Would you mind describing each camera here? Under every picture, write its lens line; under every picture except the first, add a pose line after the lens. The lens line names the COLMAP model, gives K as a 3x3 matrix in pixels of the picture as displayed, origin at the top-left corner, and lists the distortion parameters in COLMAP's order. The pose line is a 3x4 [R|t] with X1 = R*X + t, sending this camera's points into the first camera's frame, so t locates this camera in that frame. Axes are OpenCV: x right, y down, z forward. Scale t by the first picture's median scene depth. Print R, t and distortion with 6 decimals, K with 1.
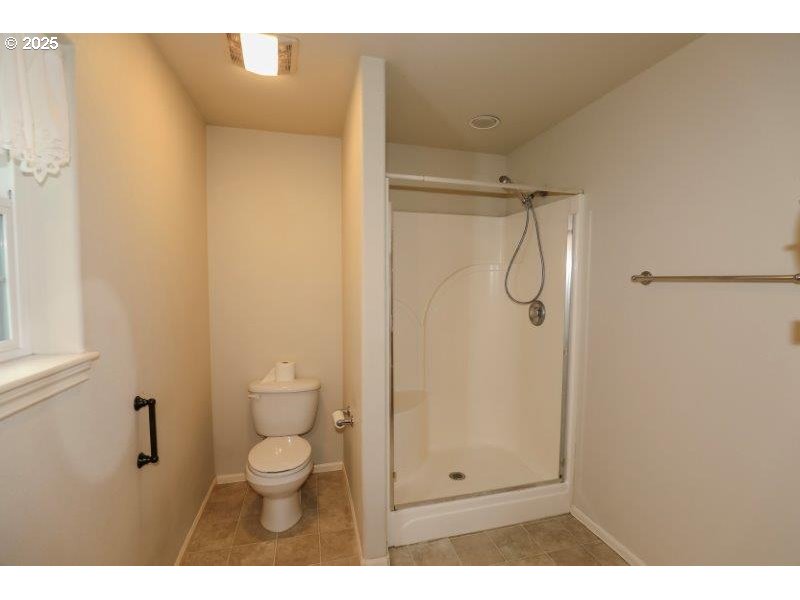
lens RADIAL K [[373.3, 0, 405.1], [0, 373.3, 302.3], [0, 0, 1]] dist [-0.022858, 0.000461]
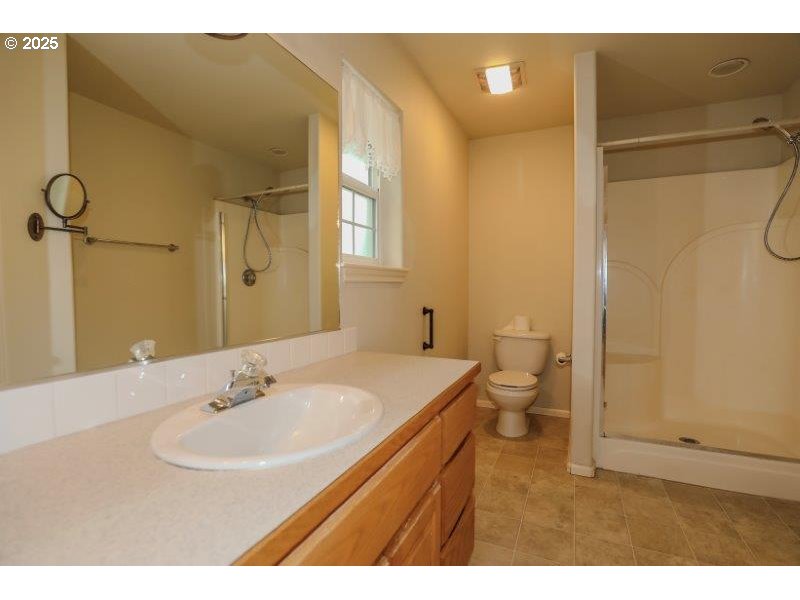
lens RADIAL K [[373.3, 0, 405.1], [0, 373.3, 302.3], [0, 0, 1]] dist [-0.022858, 0.000461]
pose [[0.778469, 0.027522, -0.627080, 0.183999], [-0.033870, 0.999425, 0.001817, 0.155368], [0.626769, 0.019825, 0.778953, -0.258739]]
